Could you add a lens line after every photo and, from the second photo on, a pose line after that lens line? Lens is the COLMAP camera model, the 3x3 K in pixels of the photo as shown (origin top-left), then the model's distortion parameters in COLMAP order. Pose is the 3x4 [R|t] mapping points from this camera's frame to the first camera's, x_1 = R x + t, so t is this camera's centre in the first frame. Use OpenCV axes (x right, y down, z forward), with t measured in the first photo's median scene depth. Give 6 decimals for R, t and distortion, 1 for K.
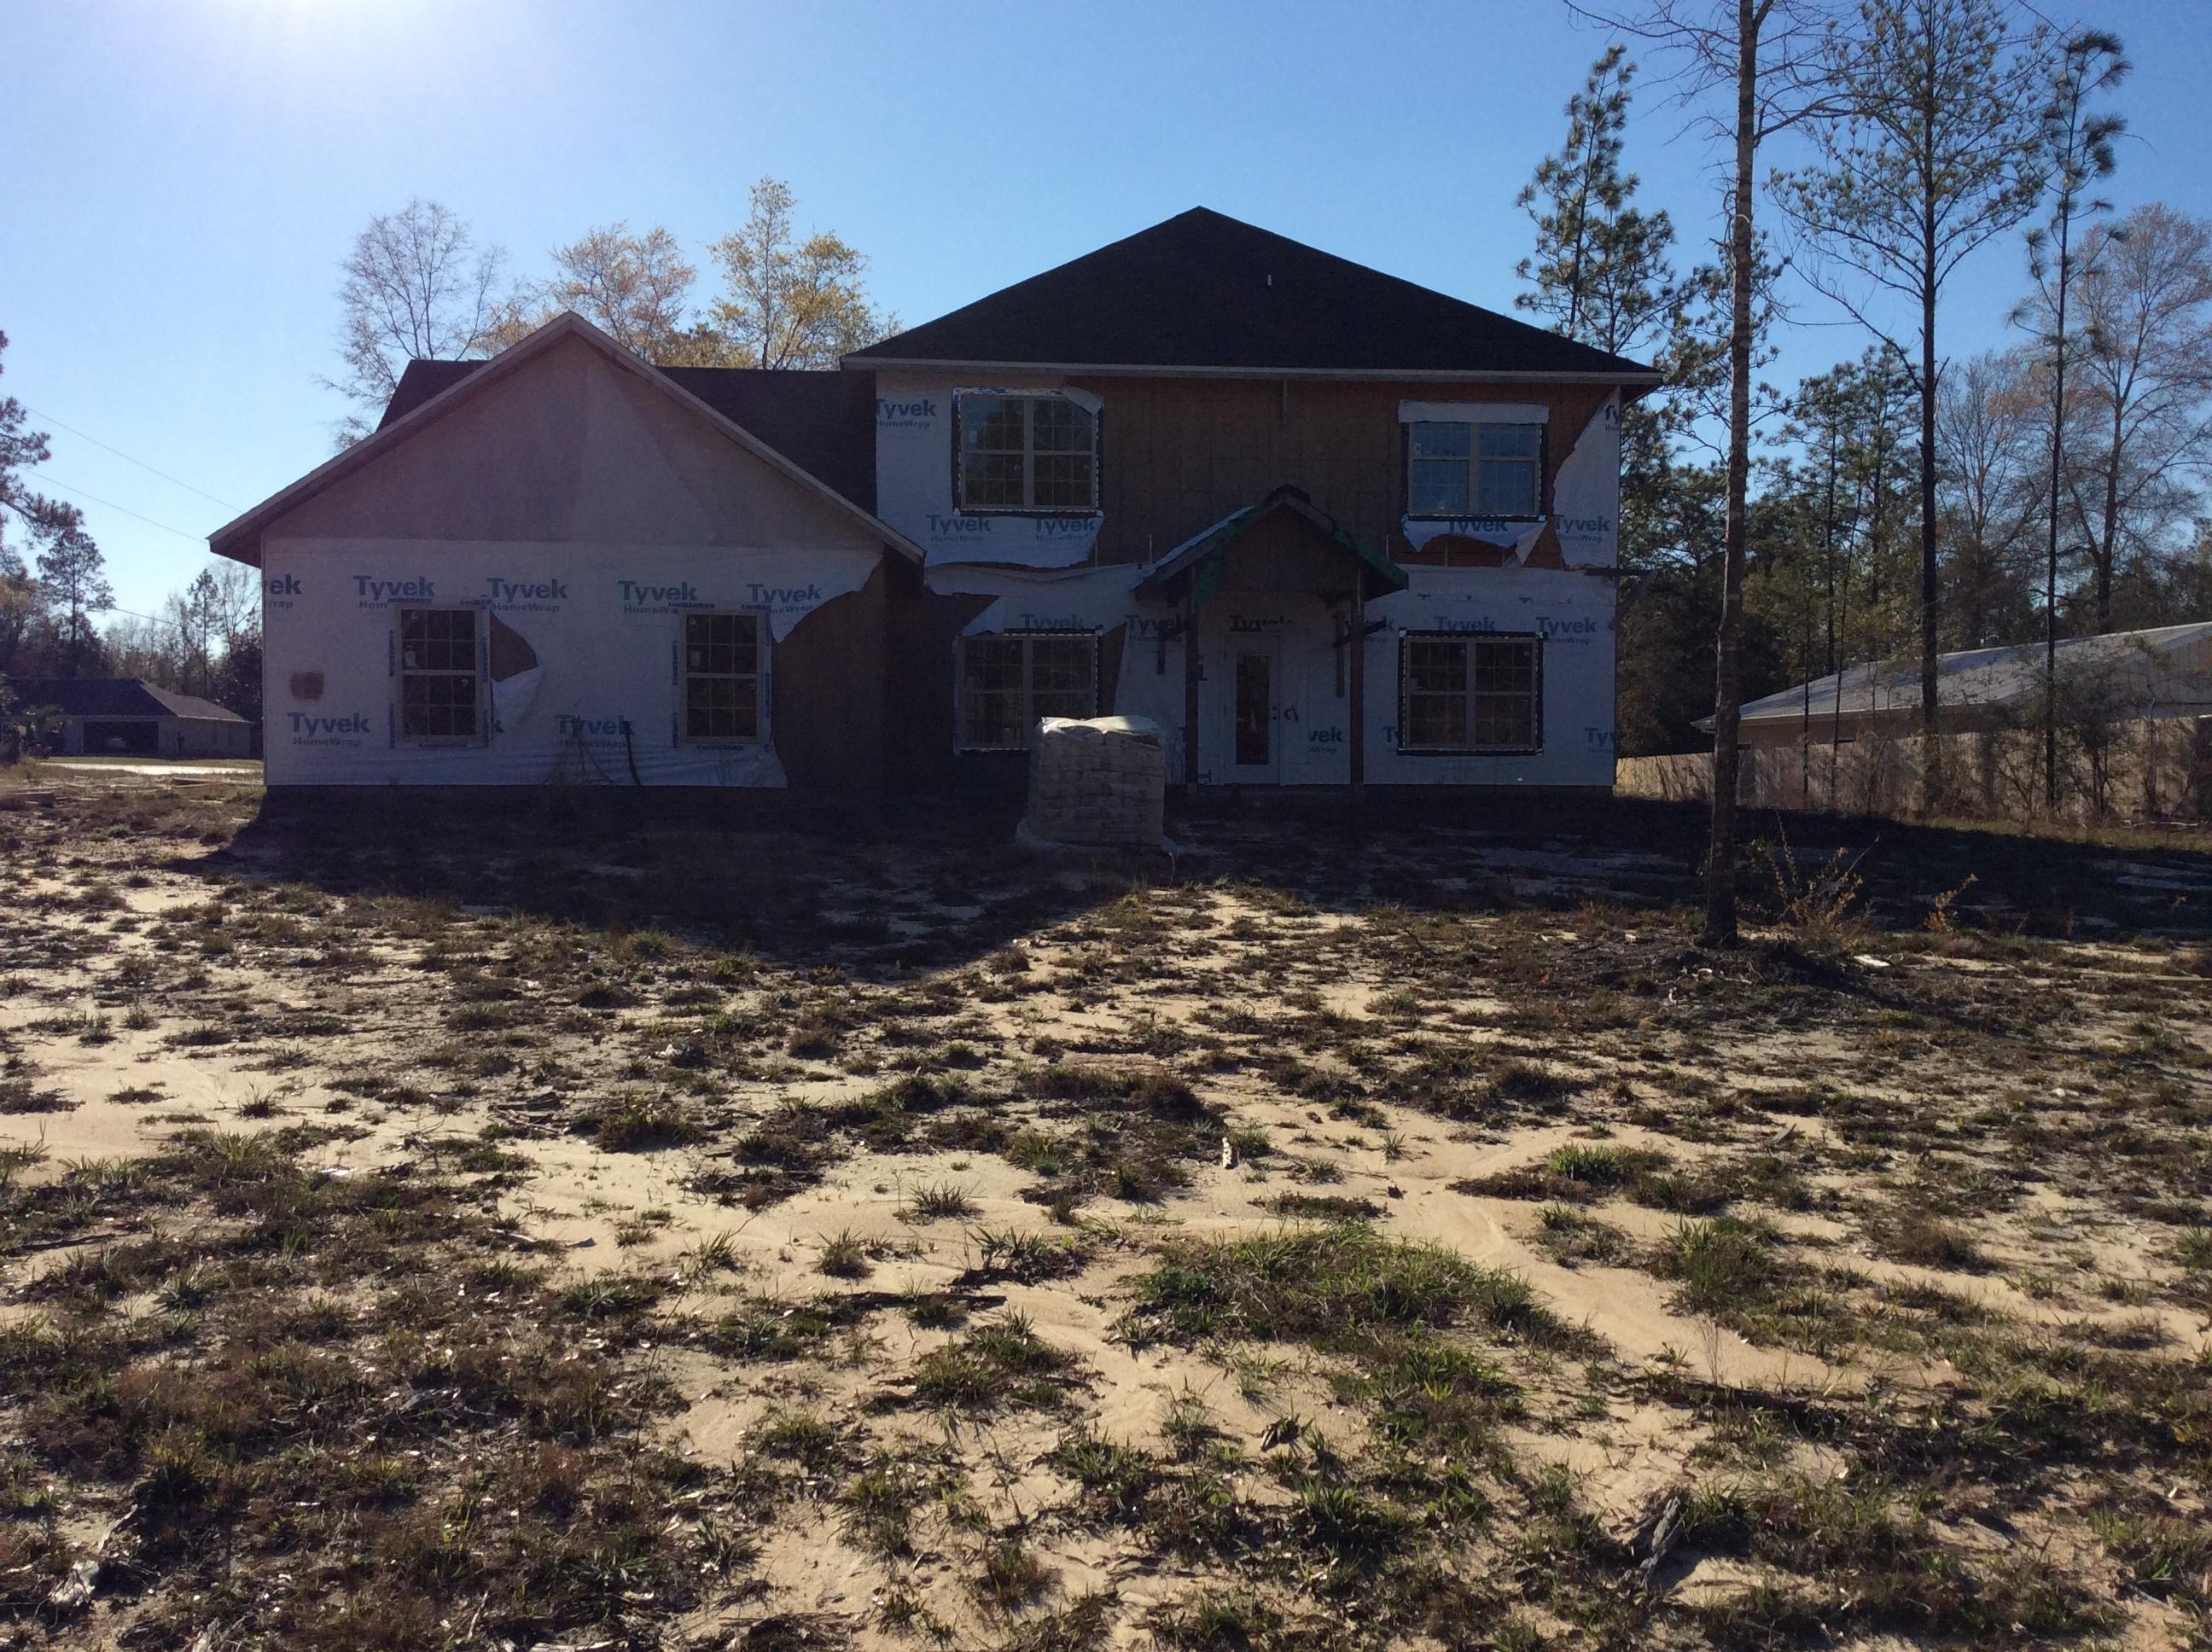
lens RADIAL K [[2073.9, 0, 1105.4], [0, 2073.9, 824.8], [0, 0, 1]] dist [0.009741, 0.000000]
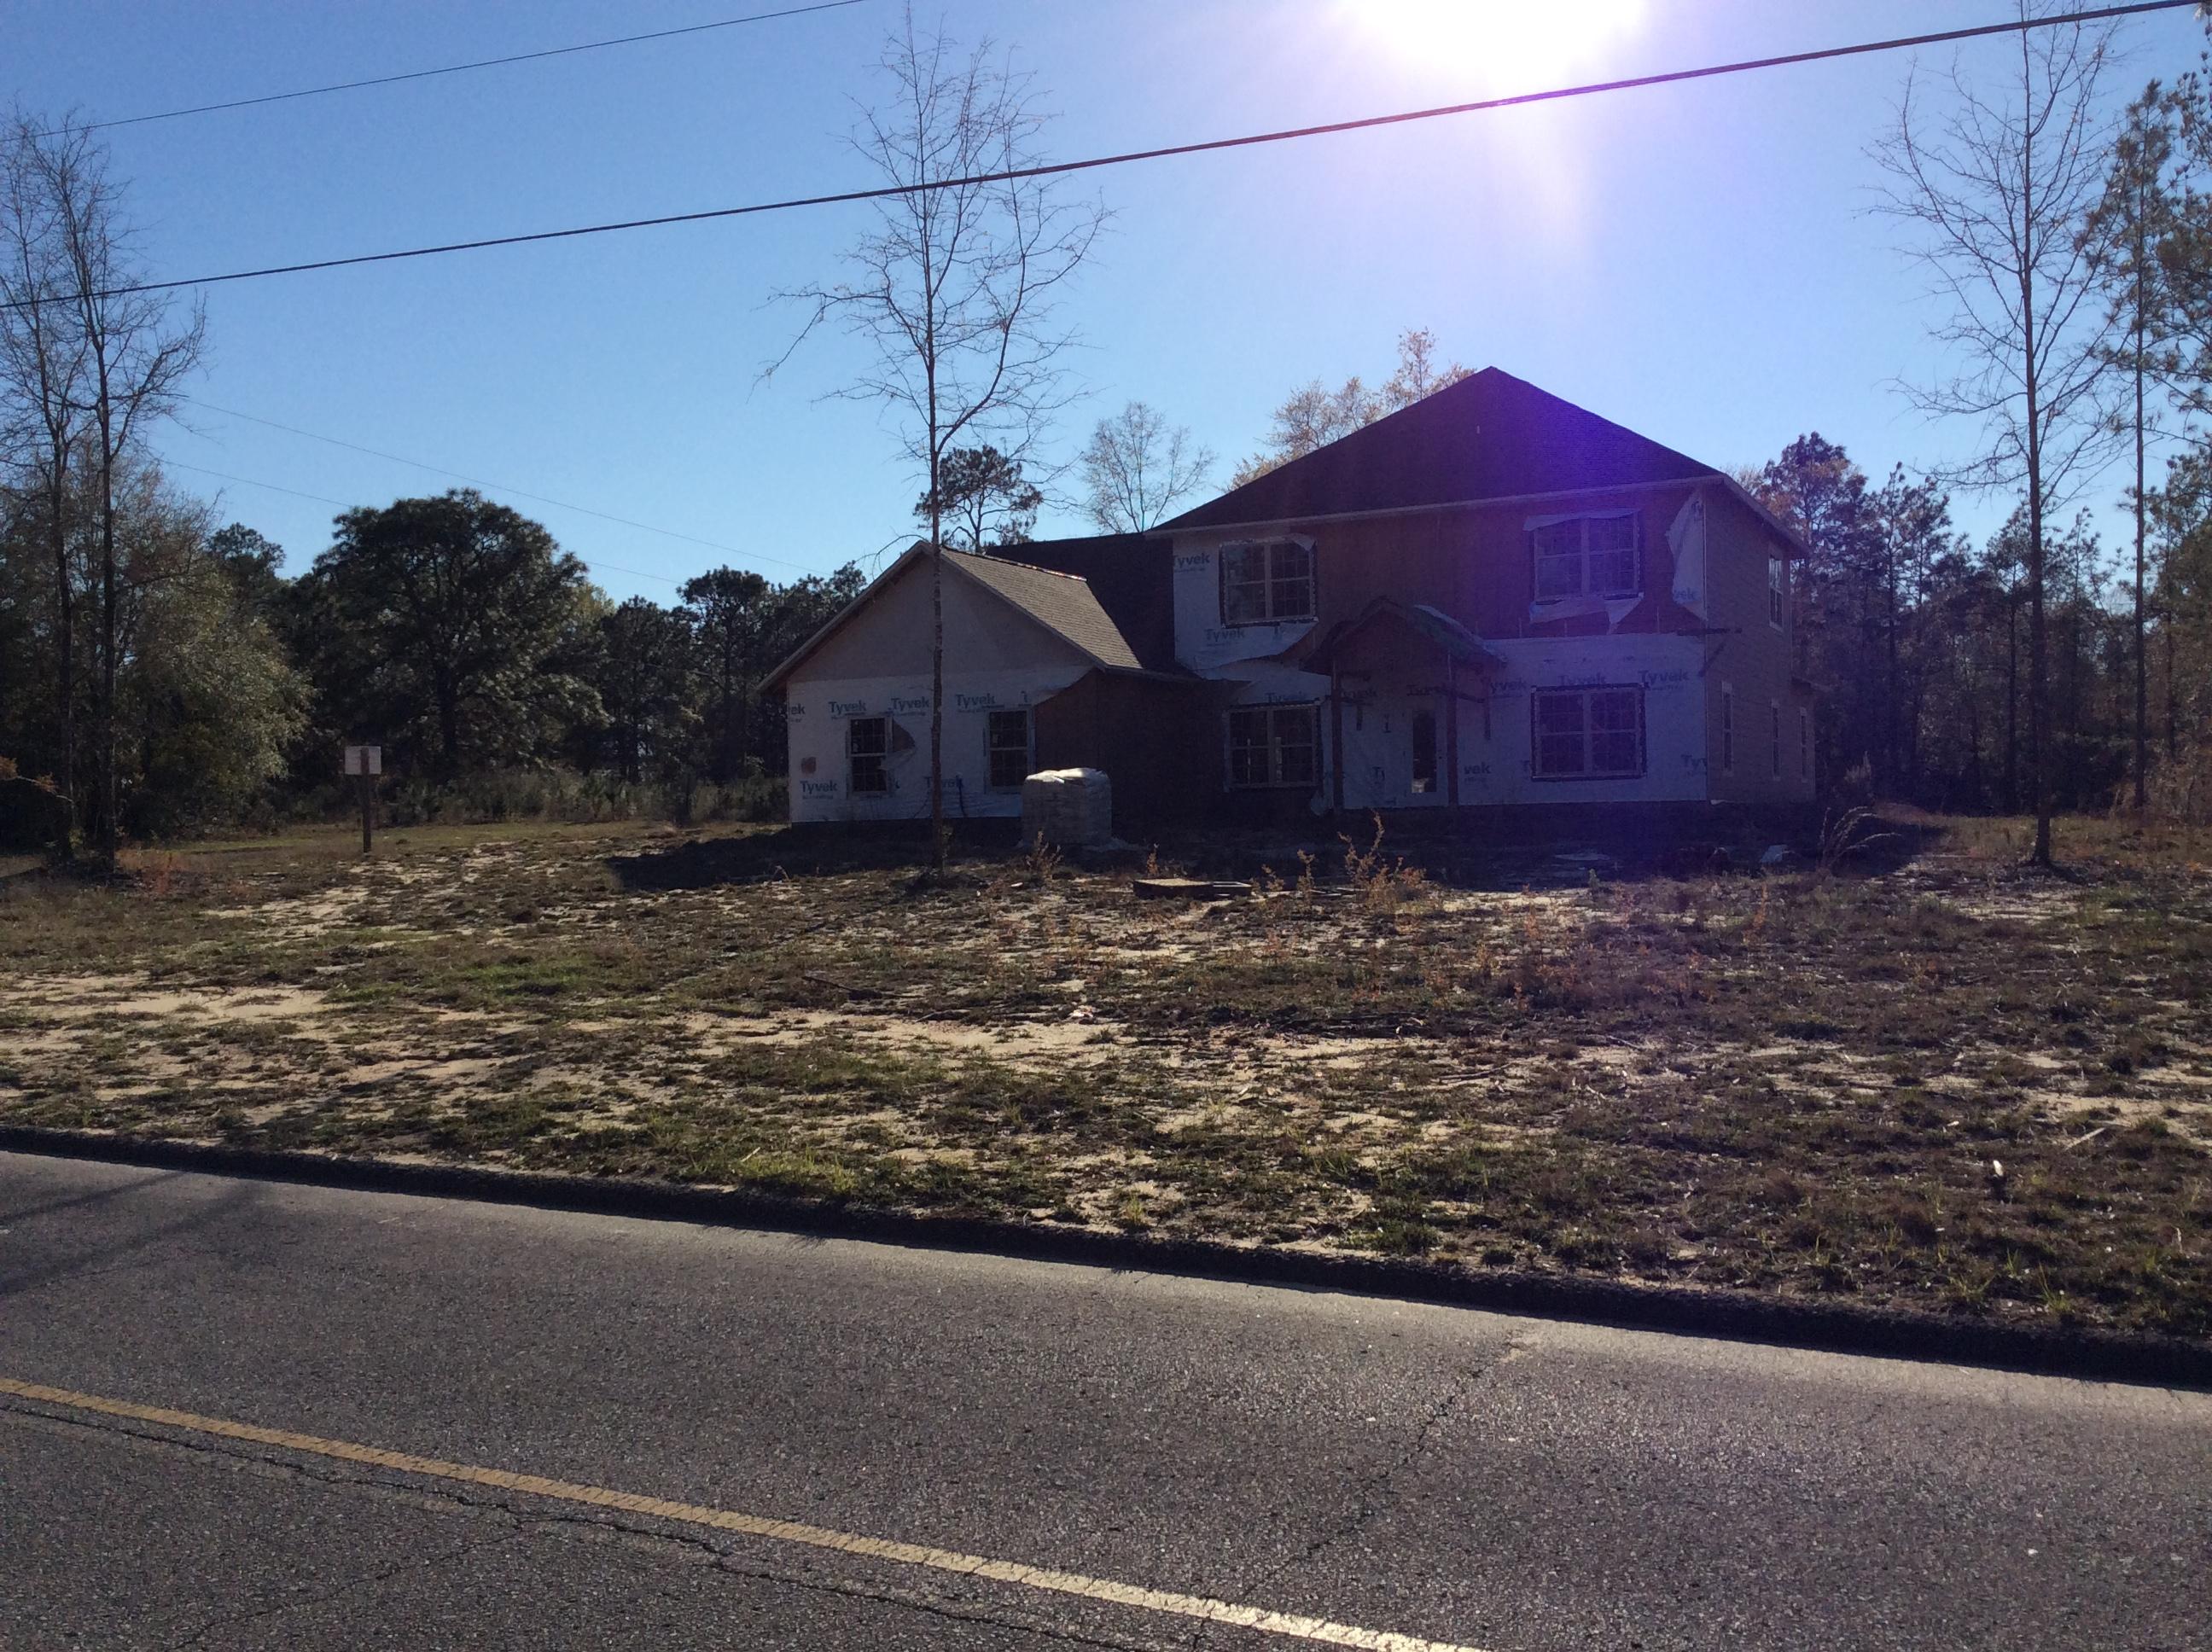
lens RADIAL K [[2073.9, 0, 1107.3], [0, 2073.9, 829.0], [0, 0, 1]] dist [0.009741, 0.000000]
pose [[0.806222, -0.017974, -0.591340, 0.727855], [0.008498, 0.999787, -0.018804, 0.019121], [0.591552, 0.010135, 0.806203, -0.228589]]
